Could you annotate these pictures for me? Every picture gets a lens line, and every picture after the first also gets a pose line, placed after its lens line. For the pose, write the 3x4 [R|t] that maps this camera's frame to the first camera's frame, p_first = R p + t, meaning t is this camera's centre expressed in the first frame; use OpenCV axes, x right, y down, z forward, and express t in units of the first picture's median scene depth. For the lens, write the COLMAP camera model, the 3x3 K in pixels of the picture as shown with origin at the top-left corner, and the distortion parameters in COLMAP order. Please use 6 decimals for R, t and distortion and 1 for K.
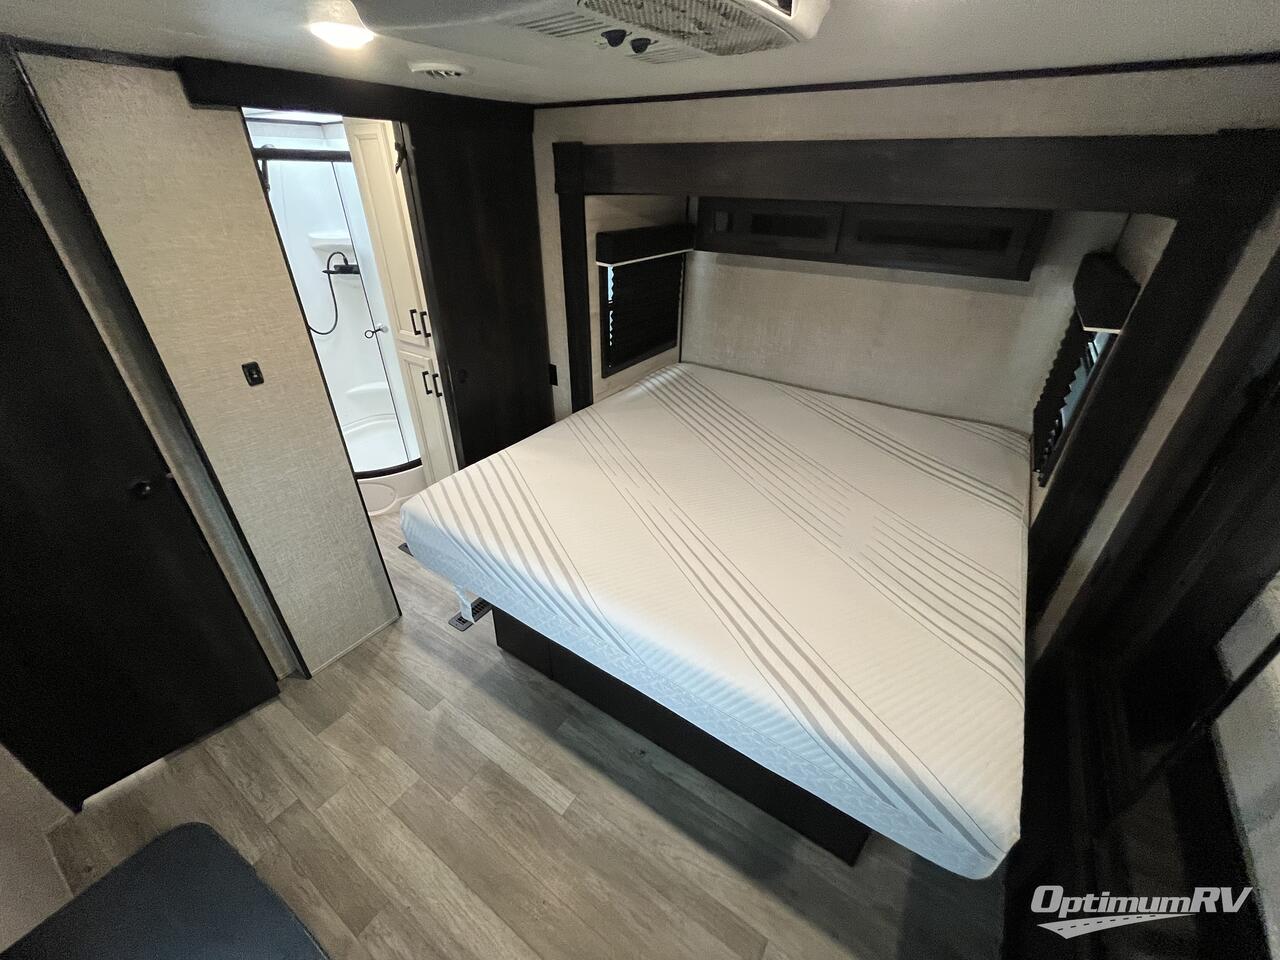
lens RADIAL K [[515.2, 0, 637.5], [0, 515.2, 483.3], [0, 0, 1]] dist [-0.002123, -0.000864]
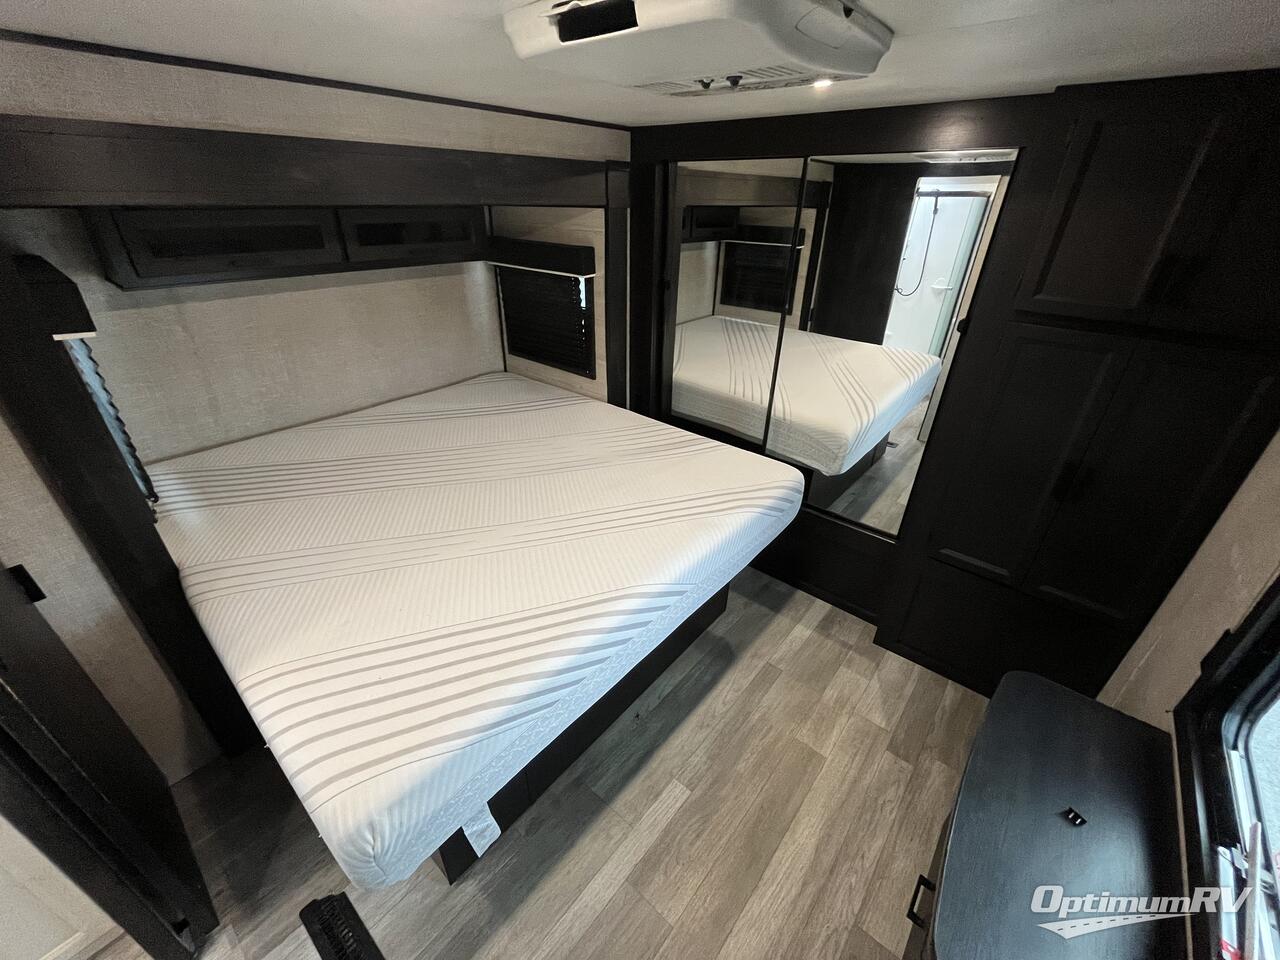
lens RADIAL K [[511.6, 0, 640.0], [0, 511.6, 480.0], [0, 0, 1]] dist [-0.001630, -0.000359]
pose [[0.114136, -0.489835, 0.864312, -0.674277], [0.496142, 0.781842, 0.377579, -0.263949], [-0.860707, 0.385726, 0.332264, 0.454606]]
